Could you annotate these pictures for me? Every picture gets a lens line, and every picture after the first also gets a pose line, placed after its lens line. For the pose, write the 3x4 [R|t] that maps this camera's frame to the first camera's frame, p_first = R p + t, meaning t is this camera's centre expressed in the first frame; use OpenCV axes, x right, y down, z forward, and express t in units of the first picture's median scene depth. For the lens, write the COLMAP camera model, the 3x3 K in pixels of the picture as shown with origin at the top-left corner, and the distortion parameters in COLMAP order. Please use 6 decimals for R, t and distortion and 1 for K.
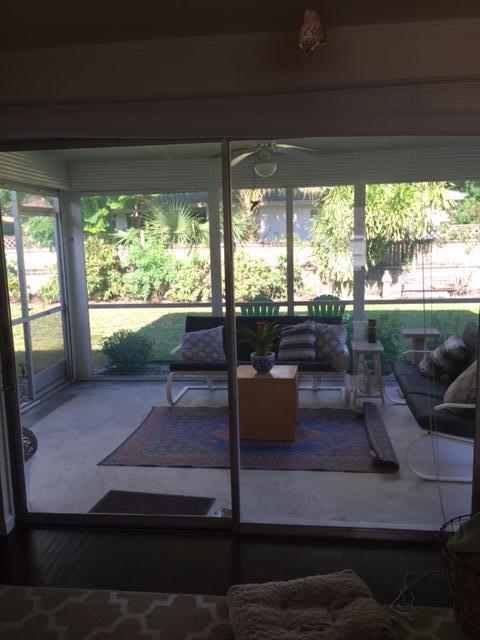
lens RADIAL K [[547.5, 0, 240.1], [0, 547.5, 318.8], [0, 0, 1]] dist [0.064191, -0.085297]
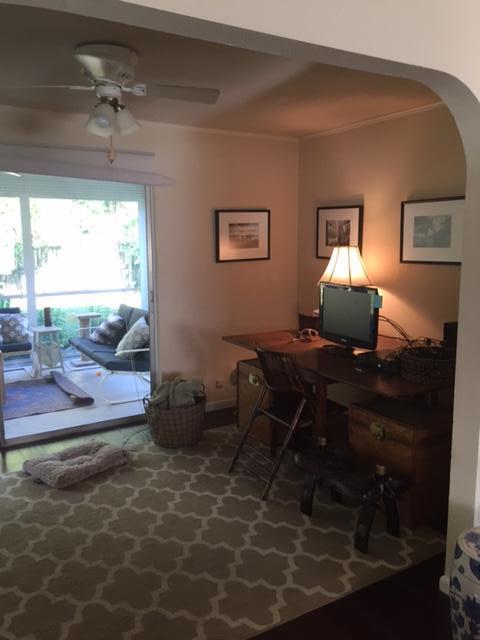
lens RADIAL K [[547.5, 0, 238.3], [0, 547.5, 326.8], [0, 0, 1]] dist [0.064191, -0.085297]
pose [[0.779495, -0.079238, 0.621377, -0.229286], [0.089528, 0.995876, 0.014684, 0.074482], [-0.619978, 0.044185, 0.783374, -0.276403]]
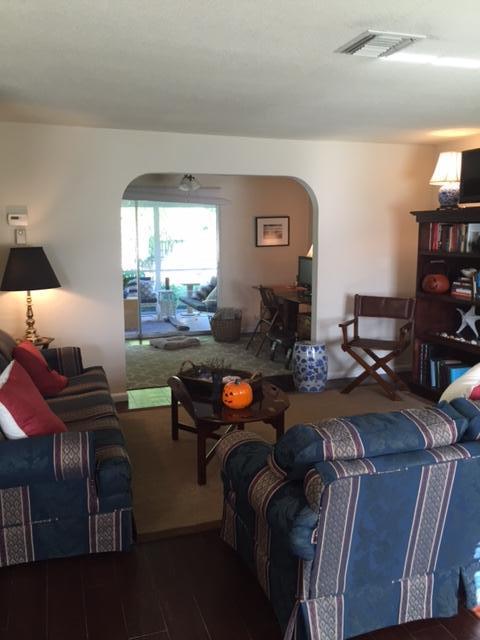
lens RADIAL K [[547.5, 0, 238.2], [0, 547.5, 316.4], [0, 0, 1]] dist [0.064191, -0.085297]
pose [[0.898649, -0.050388, 0.435764, -0.451062], [0.060668, 0.998111, -0.009698, 0.200472], [-0.434452, 0.035152, 0.900009, -1.001316]]
